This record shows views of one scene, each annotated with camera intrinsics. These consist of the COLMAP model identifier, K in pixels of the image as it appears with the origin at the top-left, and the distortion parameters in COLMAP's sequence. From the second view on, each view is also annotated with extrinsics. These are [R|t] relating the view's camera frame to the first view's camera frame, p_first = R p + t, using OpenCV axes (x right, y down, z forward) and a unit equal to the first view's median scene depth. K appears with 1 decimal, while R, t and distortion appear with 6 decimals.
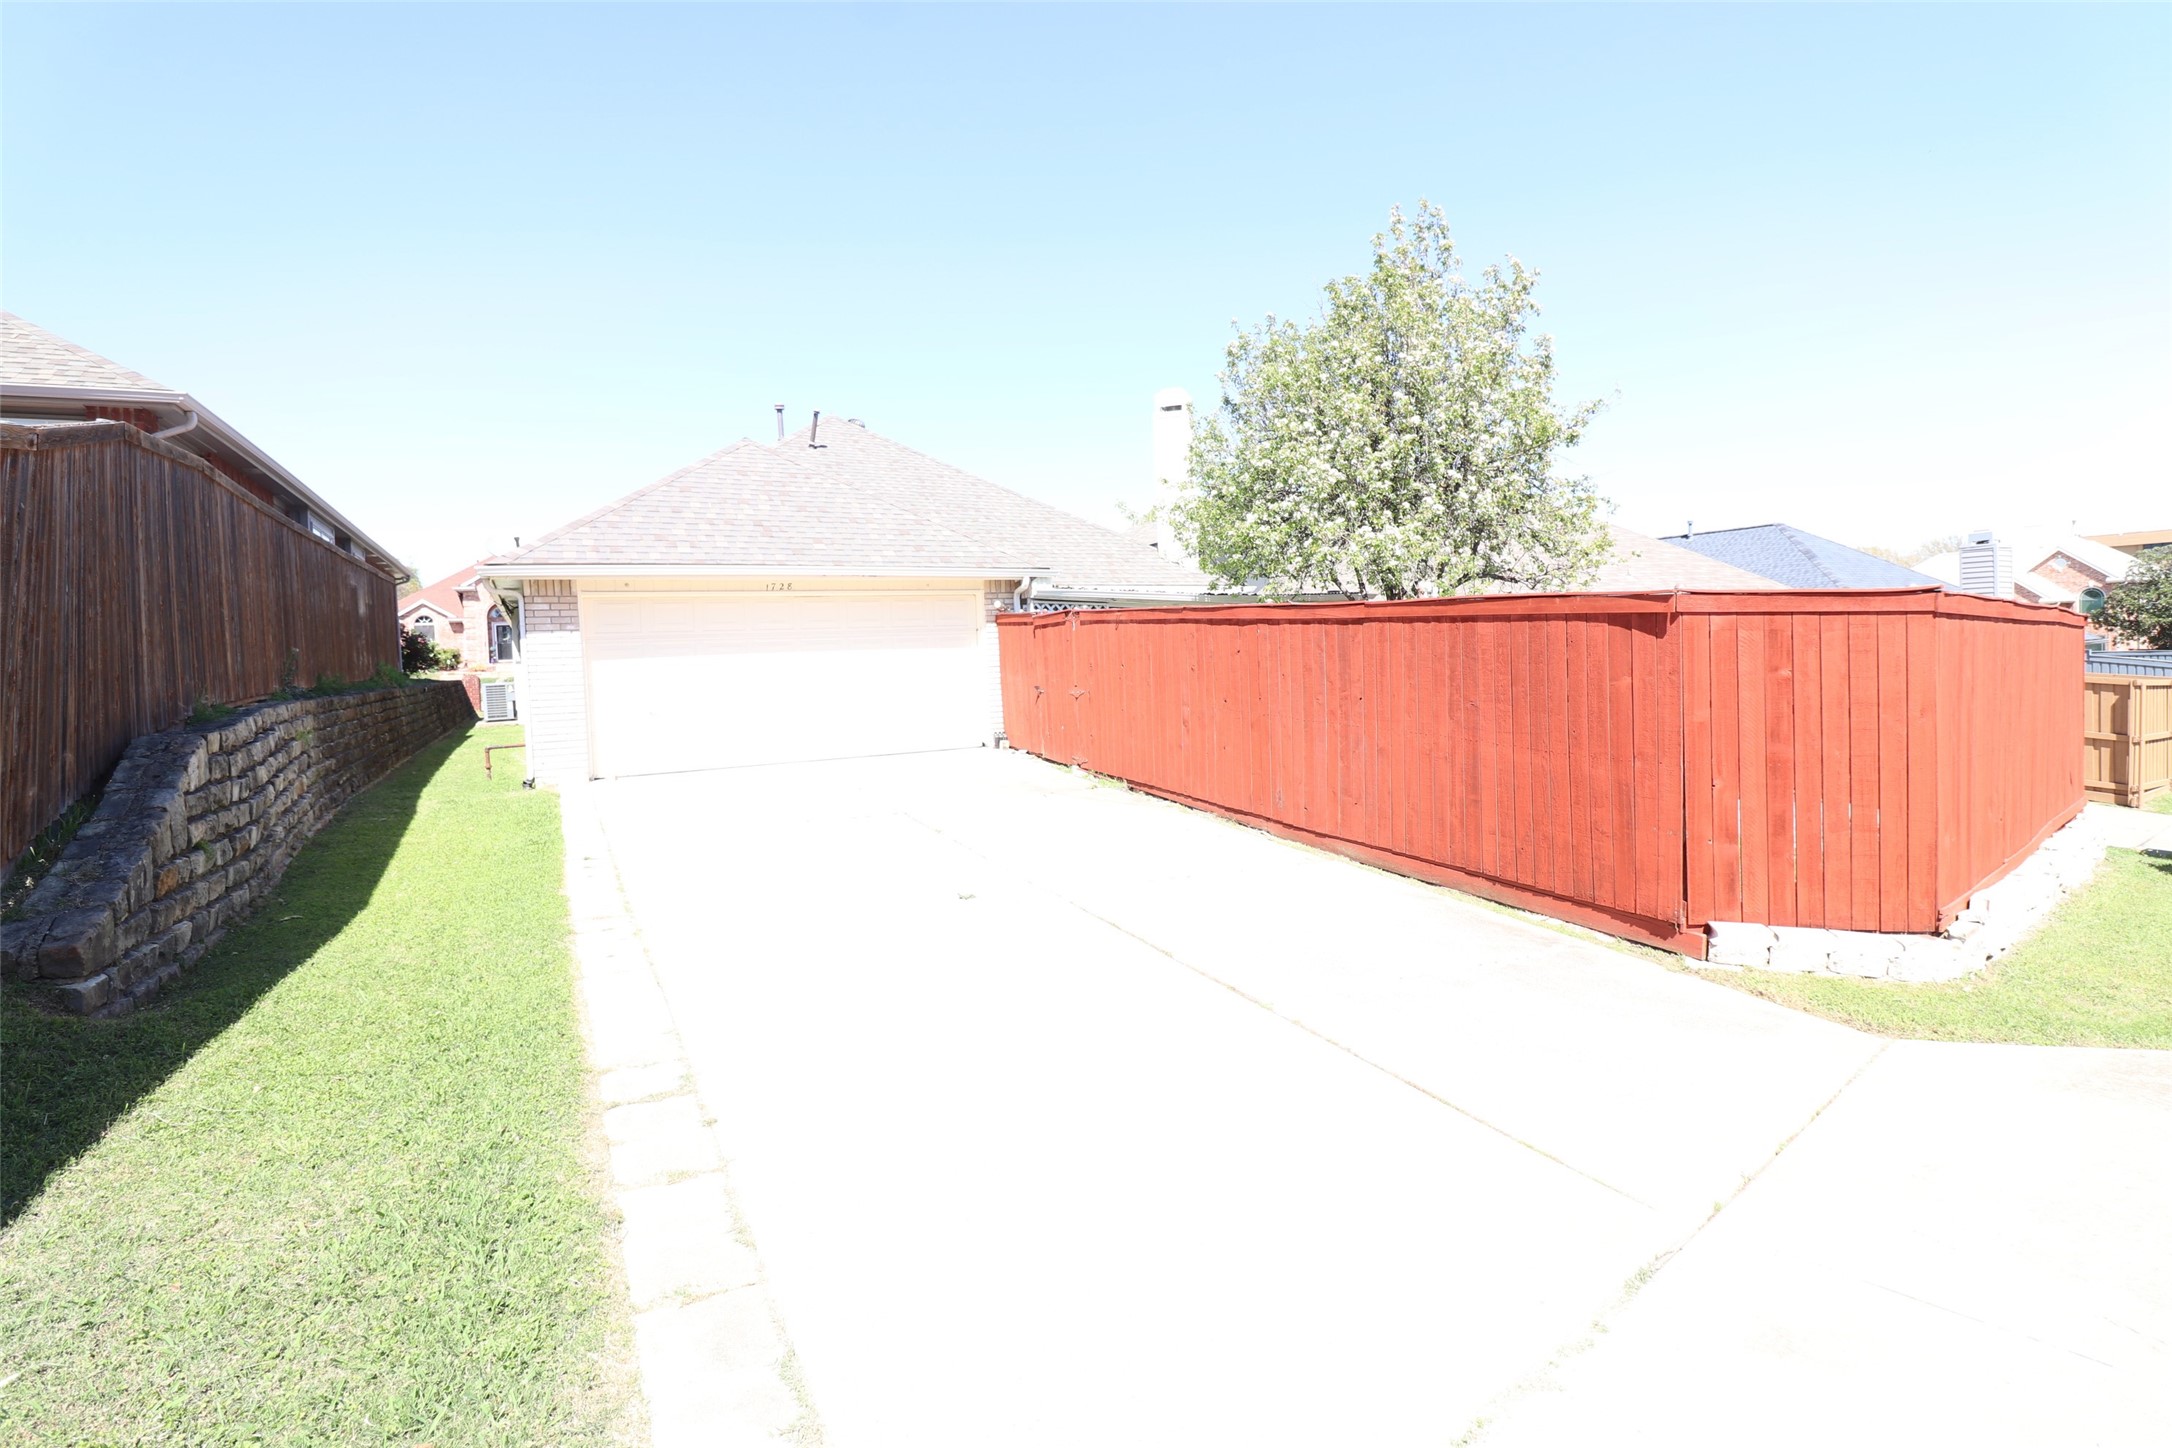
lens RADIAL K [[1011.7, 0, 1088.7], [0, 1011.7, 693.1], [0, 0, 1]] dist [0.001438, -0.013752]
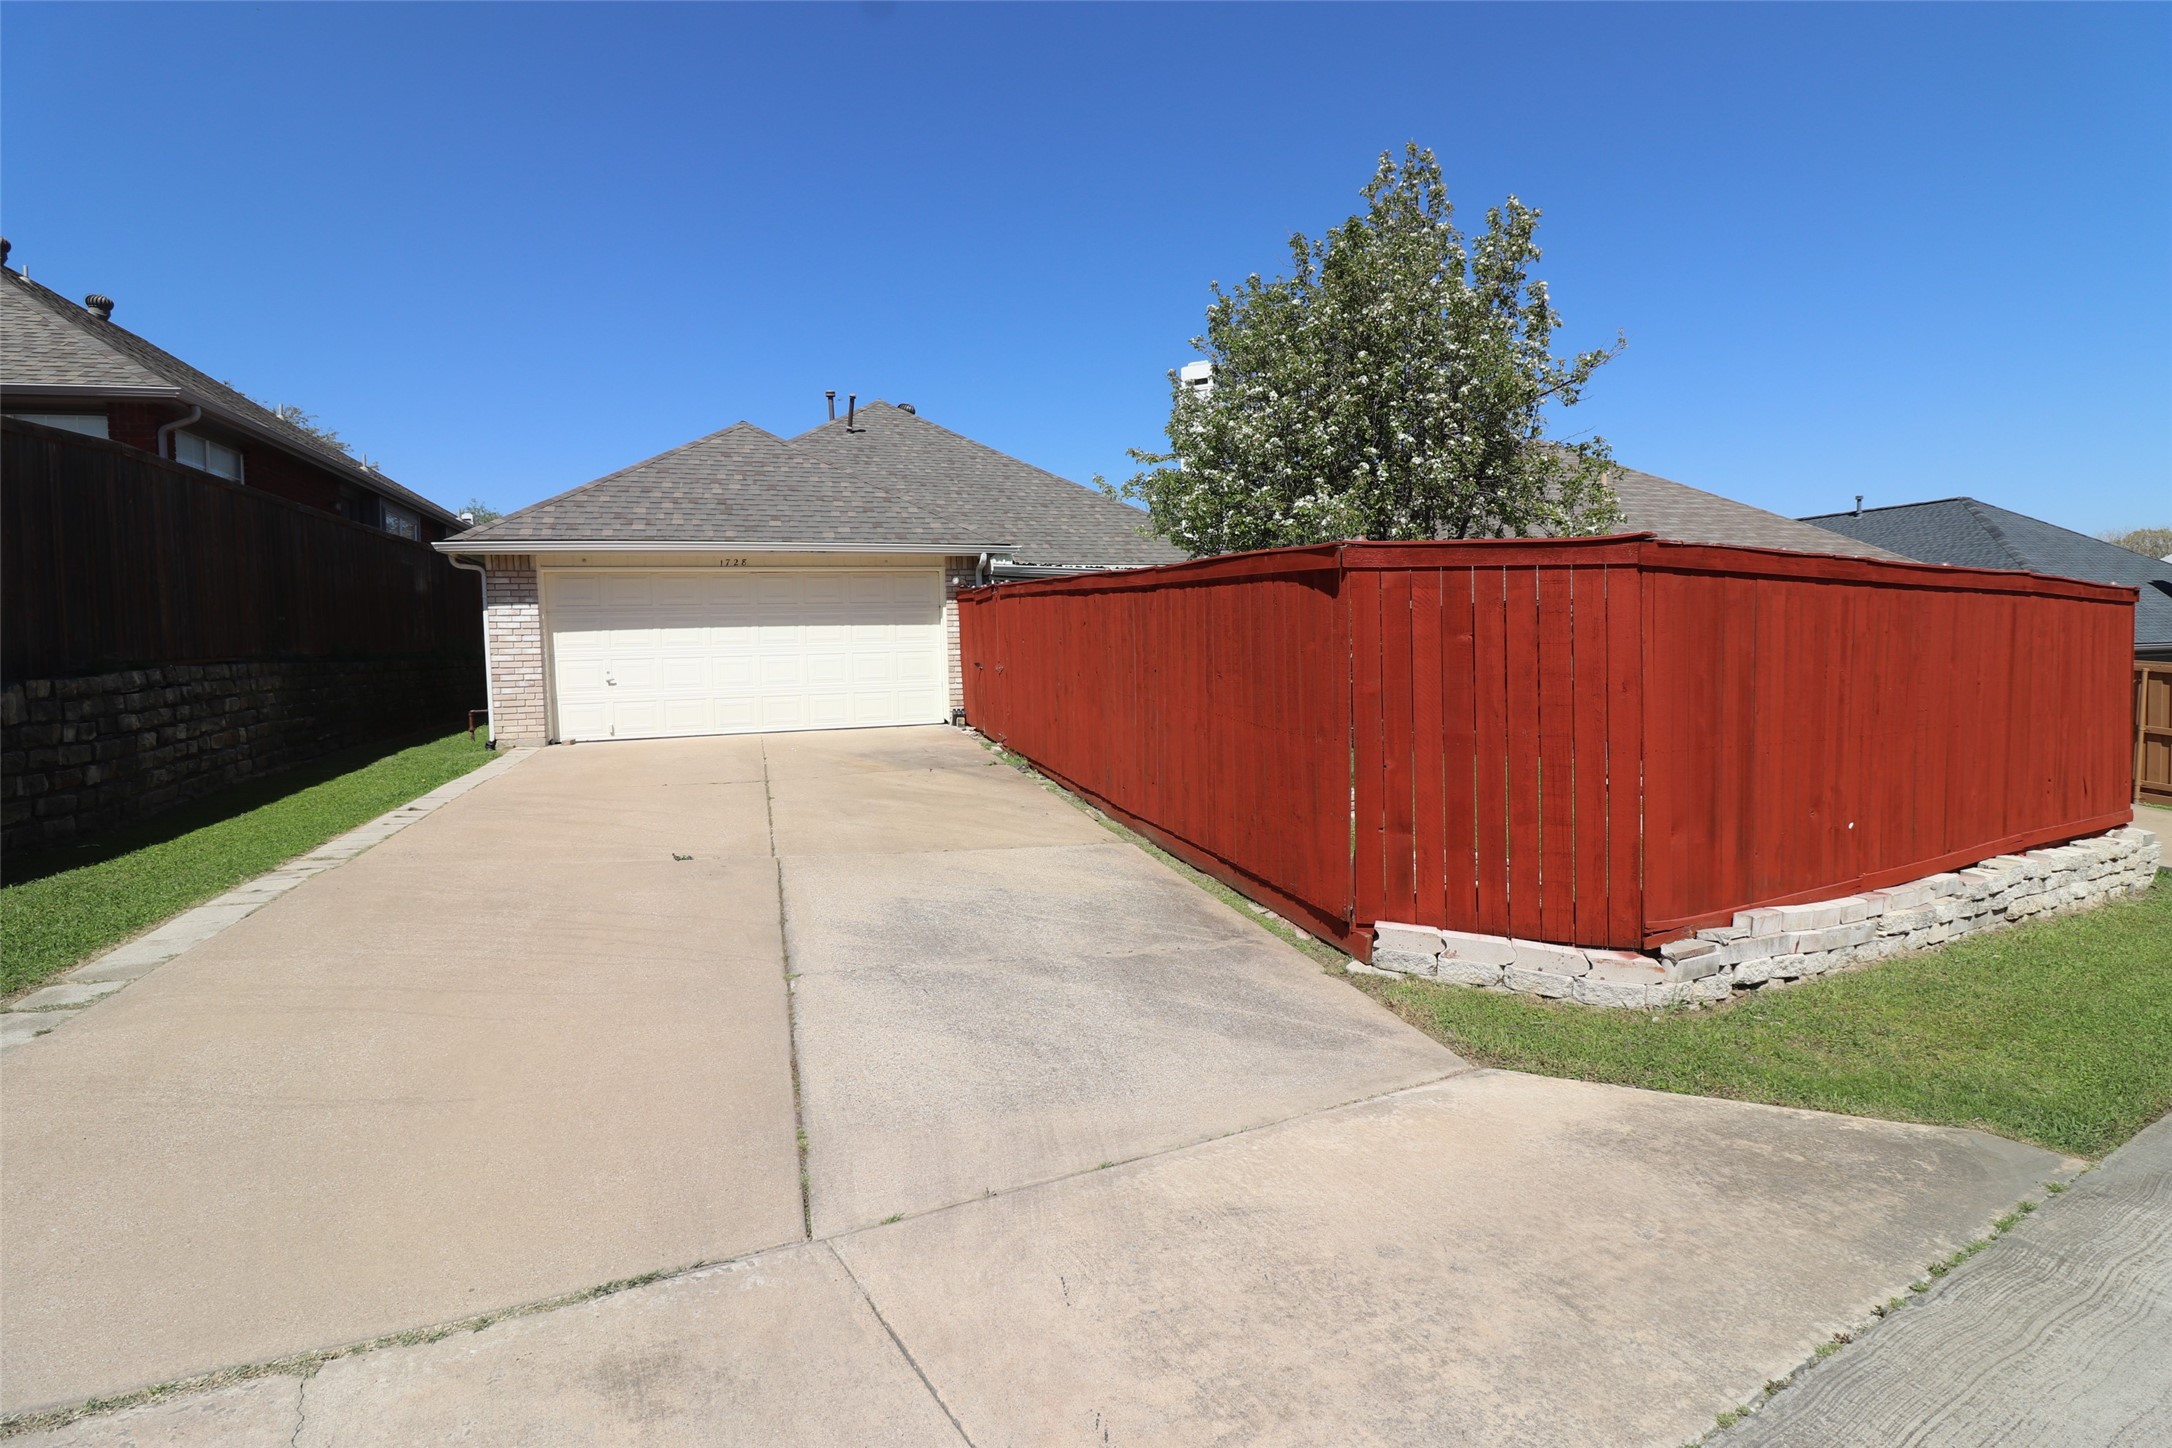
lens RADIAL K [[1011.7, 0, 1088.7], [0, 1011.7, 693.1], [0, 0, 1]] dist [0.001438, -0.013752]
pose [[0.985894, 0.018552, -0.166337, 0.224622], [-0.016885, 0.999792, 0.011430, 0.010008], [0.166514, -0.008460, 0.986003, 0.041293]]
